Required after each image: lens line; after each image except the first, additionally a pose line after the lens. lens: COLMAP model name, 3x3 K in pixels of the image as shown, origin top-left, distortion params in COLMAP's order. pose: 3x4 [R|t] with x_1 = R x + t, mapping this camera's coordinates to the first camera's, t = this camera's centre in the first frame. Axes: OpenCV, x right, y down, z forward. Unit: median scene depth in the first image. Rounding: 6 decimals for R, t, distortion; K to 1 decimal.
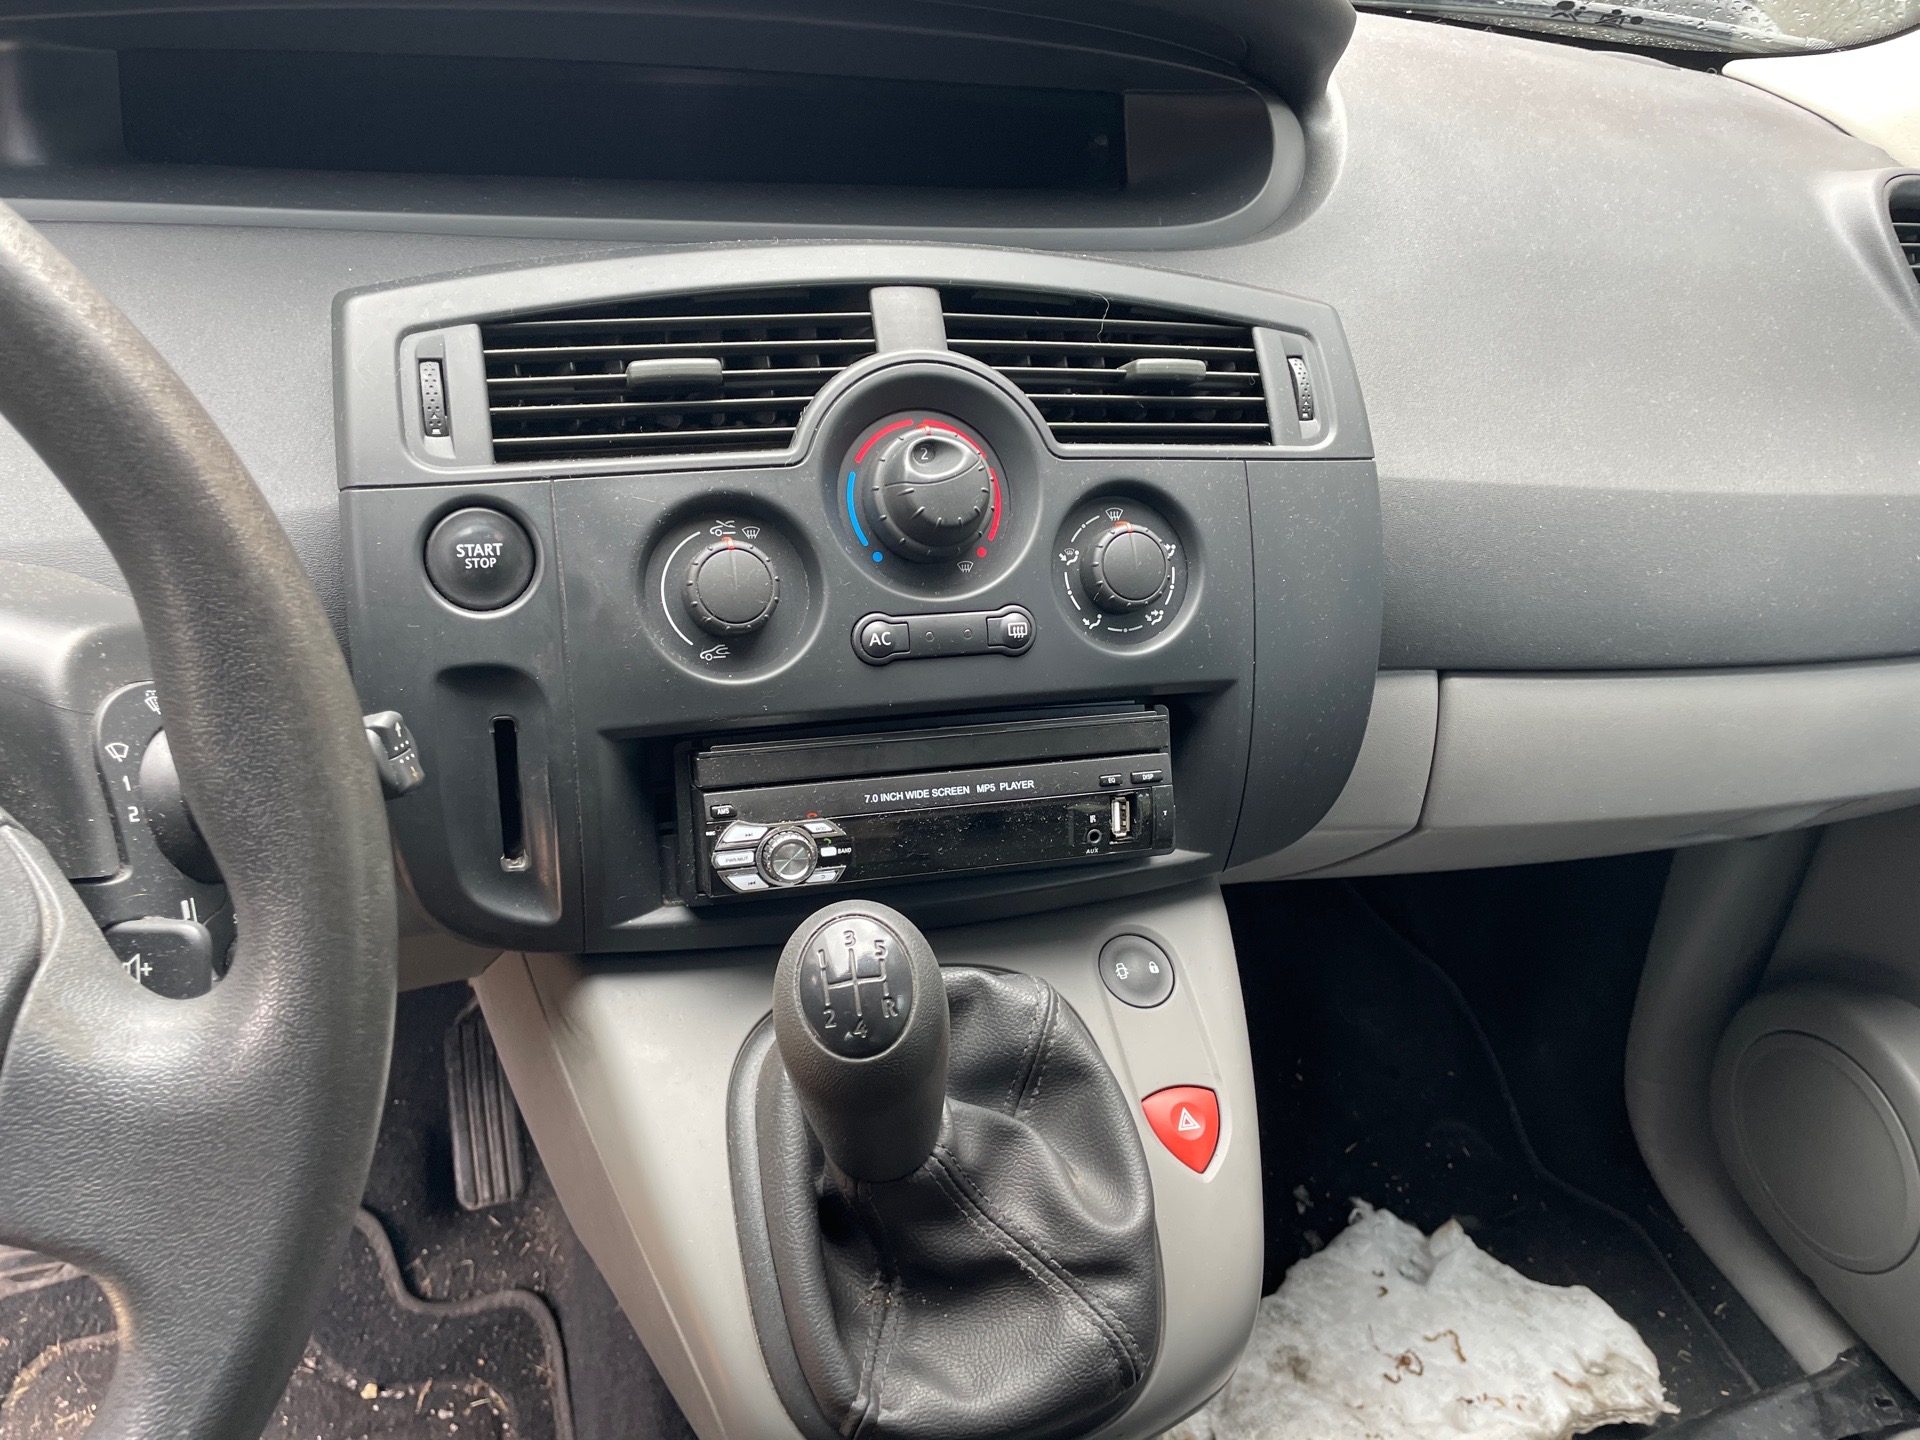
lens RADIAL K [[1450.5, 0, 947.0], [0, 1450.5, 731.6], [0, 0, 1]] dist [0.086586, -0.115075]
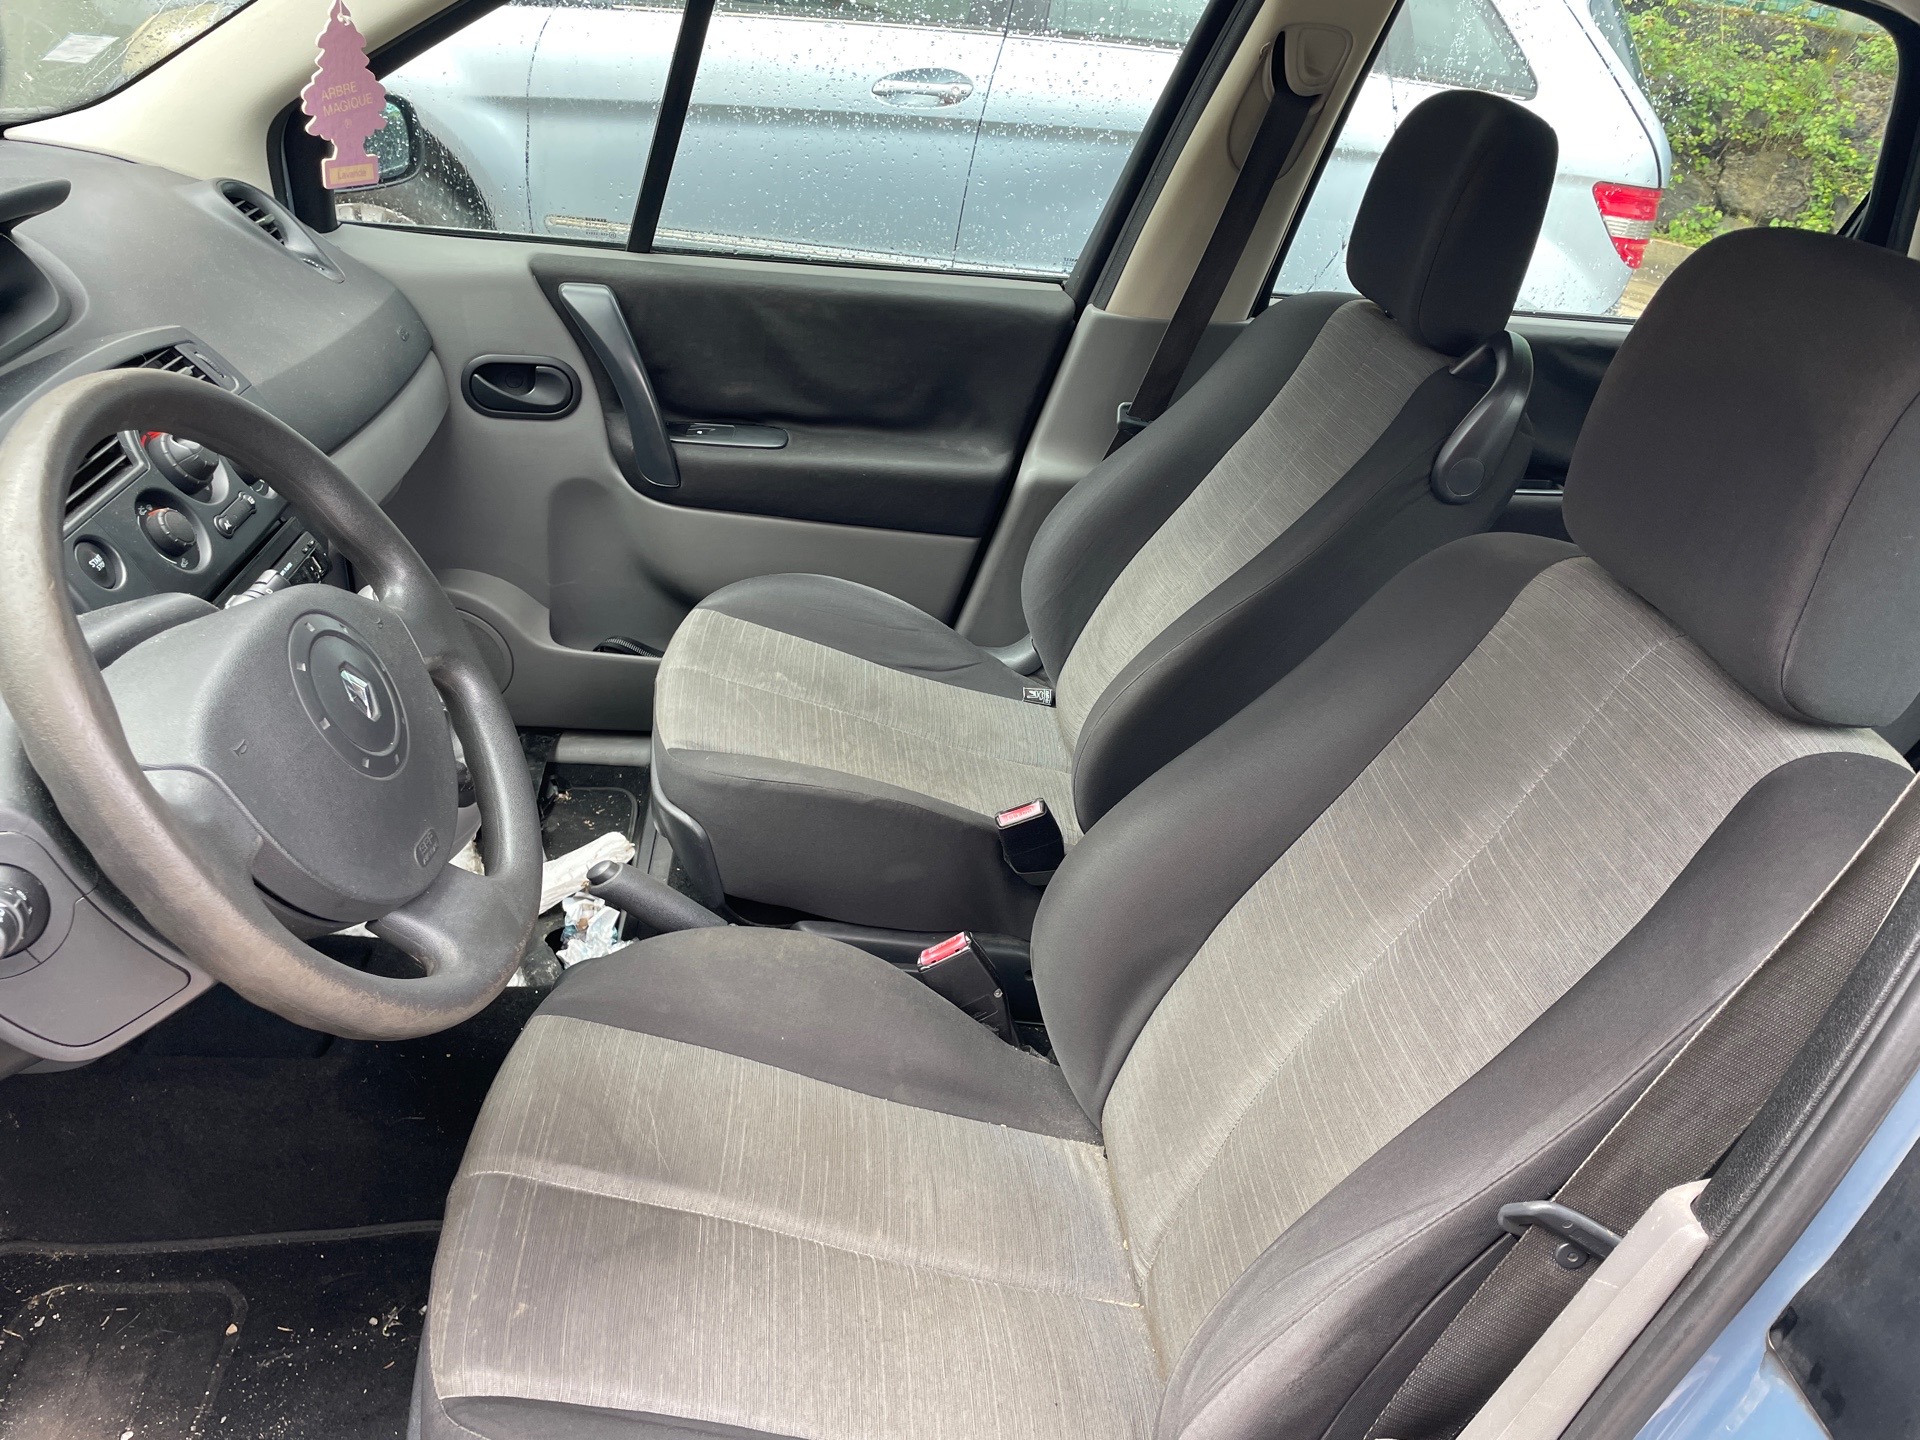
lens RADIAL K [[1450.5, 0, 984.2], [0, 1450.5, 720.7], [0, 0, 1]] dist [0.086586, -0.115075]
pose [[0.225044, -0.532898, 0.815705, -0.928829], [0.454279, 0.798005, 0.396003, -0.100242], [-0.861966, 0.281440, 0.421671, -0.427340]]
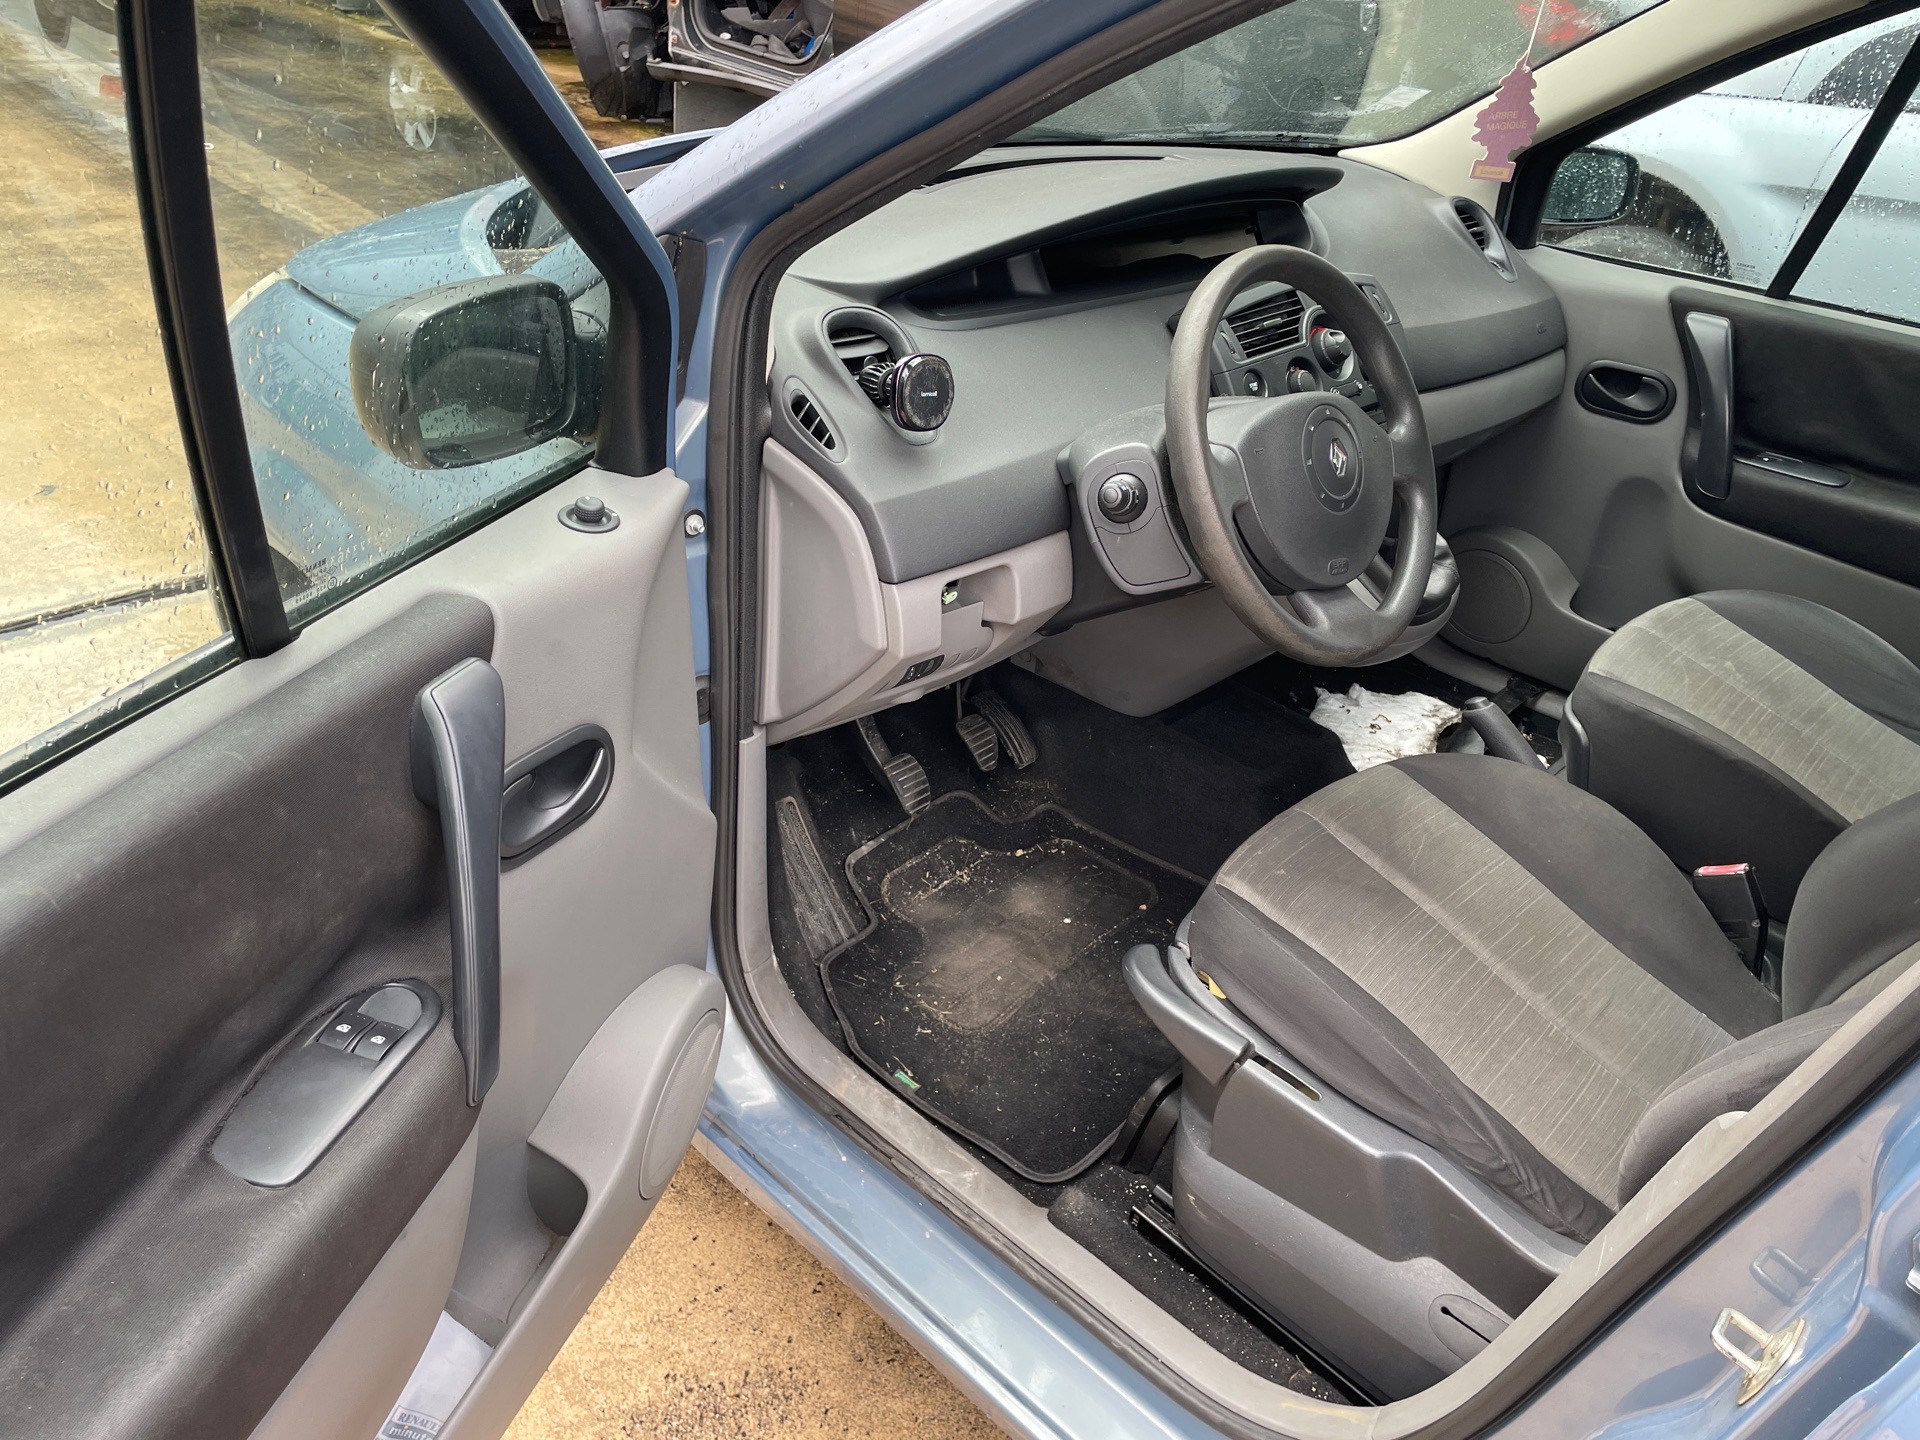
lens RADIAL K [[1450.5, 0, 973.0], [0, 1450.5, 732.2], [0, 0, 1]] dist [0.086586, -0.115075]
pose [[0.870613, -0.270187, 0.411135, -1.258577], [0.266929, 0.961414, 0.066572, 0.124538], [-0.413258, 0.051785, 0.909140, -0.875454]]
